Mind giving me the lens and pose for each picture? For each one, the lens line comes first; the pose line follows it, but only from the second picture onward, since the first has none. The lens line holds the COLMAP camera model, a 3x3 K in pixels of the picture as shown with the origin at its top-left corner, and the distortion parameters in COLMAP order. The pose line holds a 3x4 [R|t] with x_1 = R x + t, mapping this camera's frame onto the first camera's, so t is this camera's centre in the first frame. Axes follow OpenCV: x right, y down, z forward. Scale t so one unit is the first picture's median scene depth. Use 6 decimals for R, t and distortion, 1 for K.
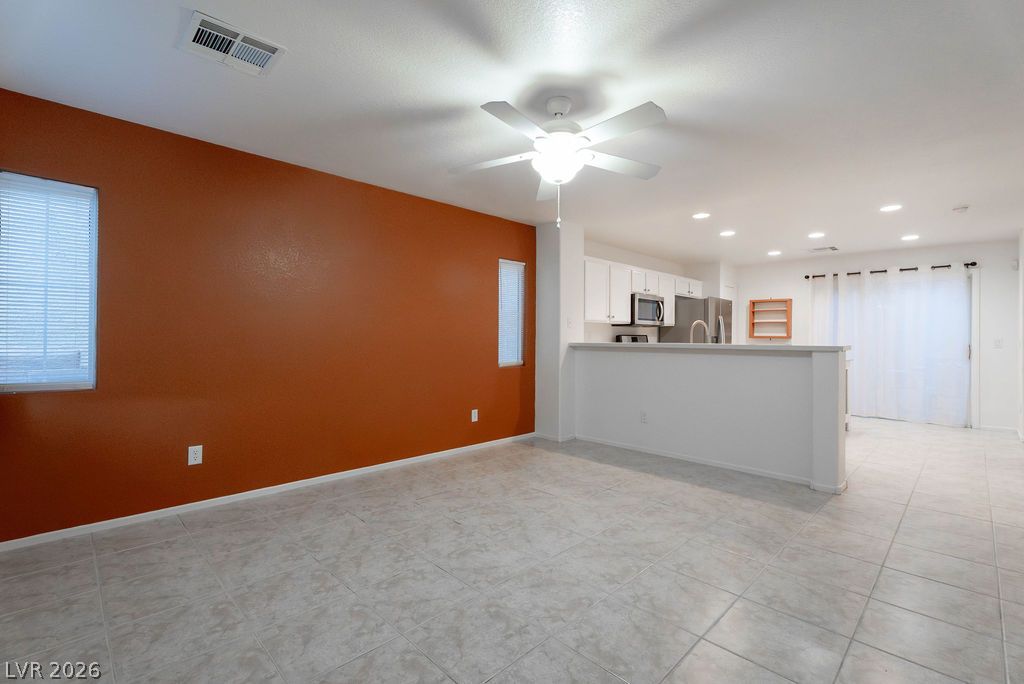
lens RADIAL K [[456.3, 0, 506.8], [0, 456.3, 345.5], [0, 0, 1]] dist [-0.002490, 0.001156]
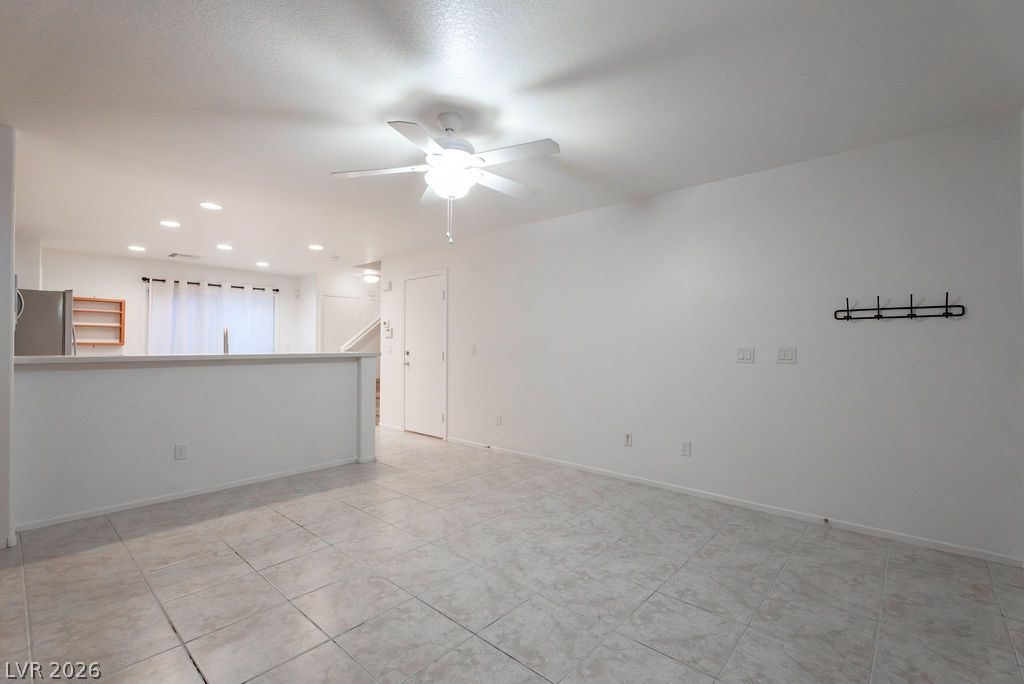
lens RADIAL K [[456.3, 0, 514.0], [0, 456.3, 345.6], [0, 0, 1]] dist [-0.002490, 0.001156]
pose [[-0.074390, -0.007190, 0.997203, -0.777901], [0.016245, 0.999833, 0.008420, -0.027026], [-0.997097, 0.016826, -0.074261, 0.795935]]
